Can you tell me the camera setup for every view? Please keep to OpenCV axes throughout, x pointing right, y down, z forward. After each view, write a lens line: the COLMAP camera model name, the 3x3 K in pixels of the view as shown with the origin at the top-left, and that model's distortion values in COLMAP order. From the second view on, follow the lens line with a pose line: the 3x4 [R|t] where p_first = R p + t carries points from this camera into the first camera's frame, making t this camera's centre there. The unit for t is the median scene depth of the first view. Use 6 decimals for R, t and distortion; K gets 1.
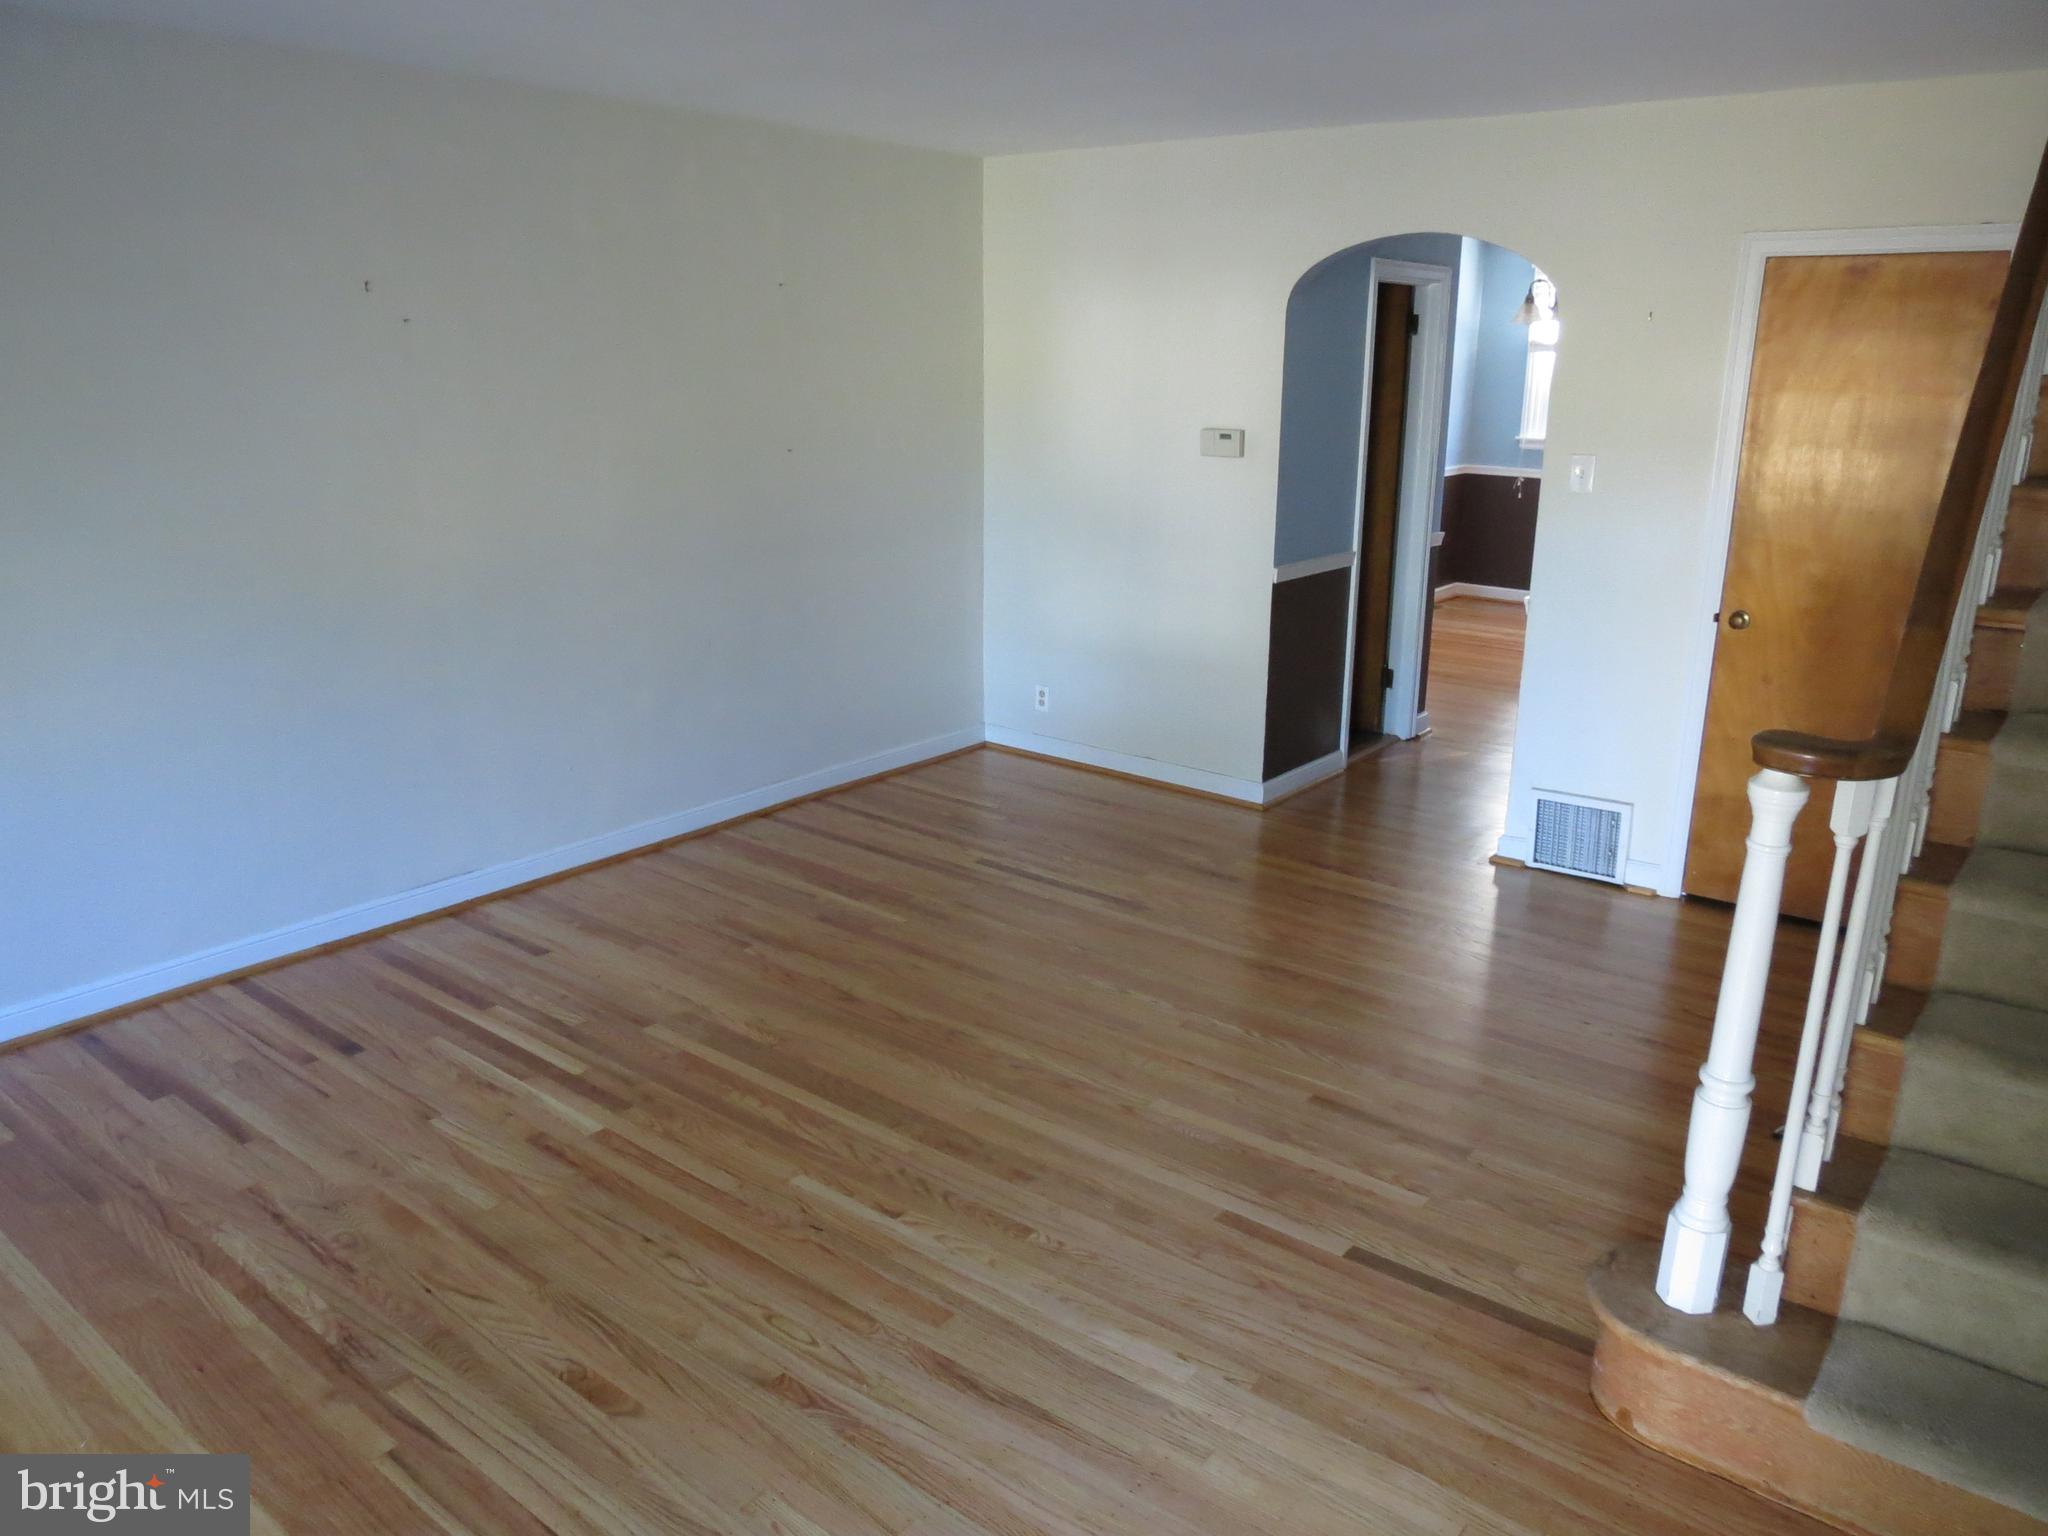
lens RADIAL K [[1447.8, 0, 1024.0], [0, 1447.8, 768.0], [0, 0, 1]] dist [-0.093687, 0.090796]
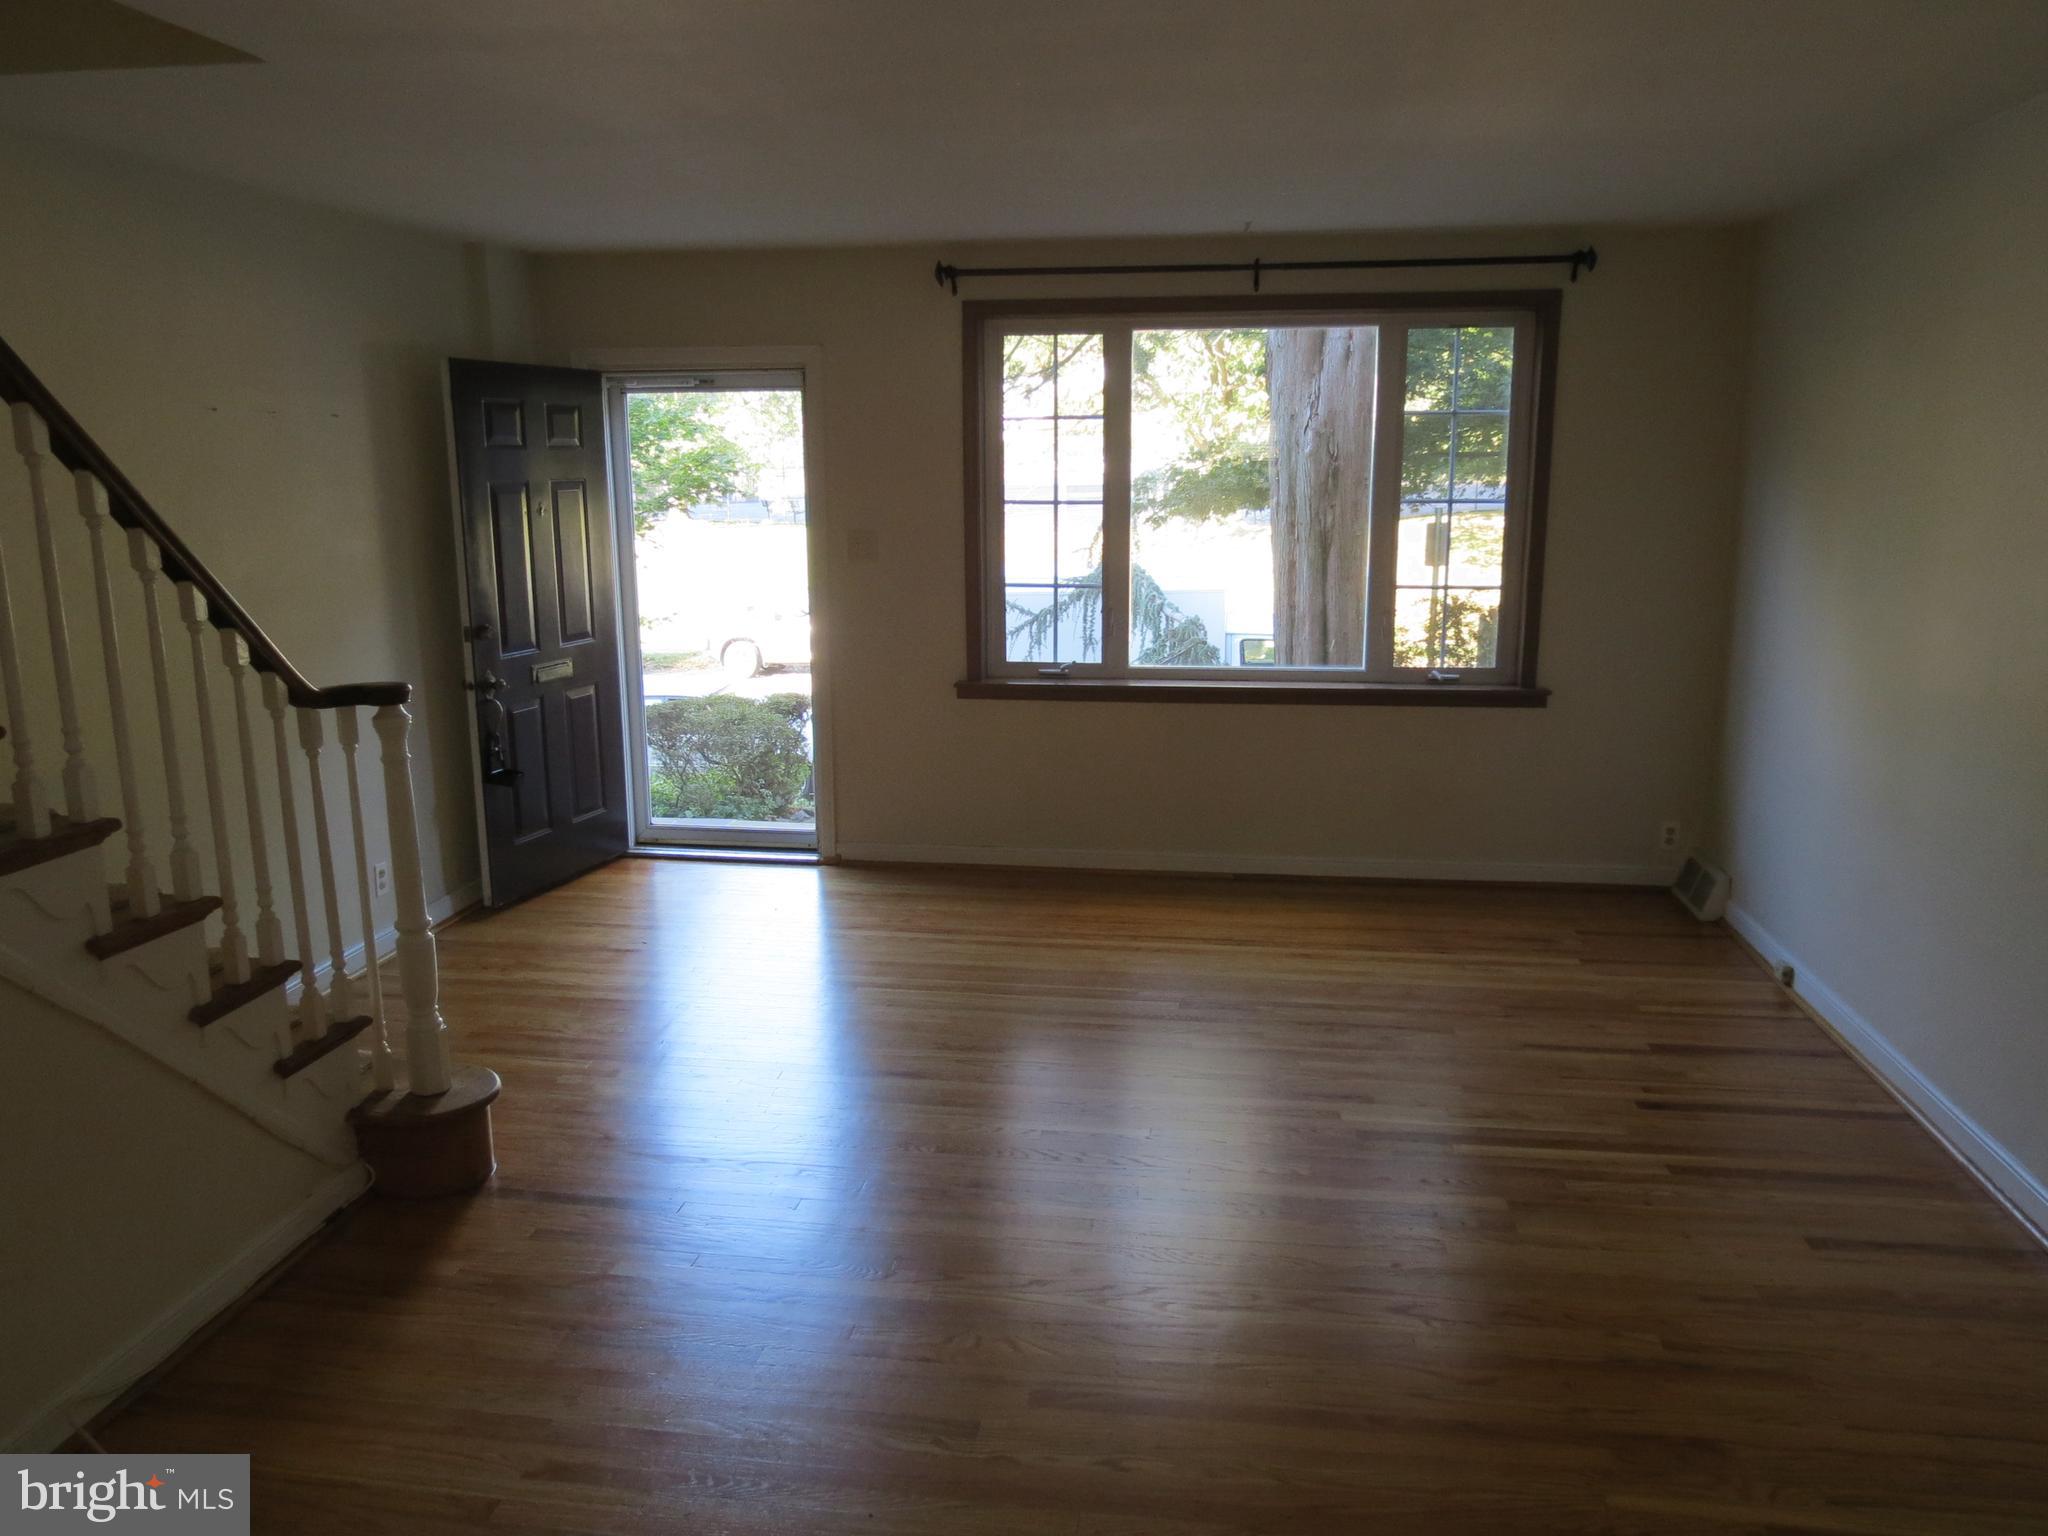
lens RADIAL K [[1447.8, 0, 1024.0], [0, 1447.8, 768.0], [0, 0, 1]] dist [-0.093687, 0.090796]
pose [[-0.860836, 0.103688, -0.498207, 0.381240], [-0.140387, 0.892641, 0.428349, -0.375702], [0.489135, 0.438680, -0.753861, 1.374799]]
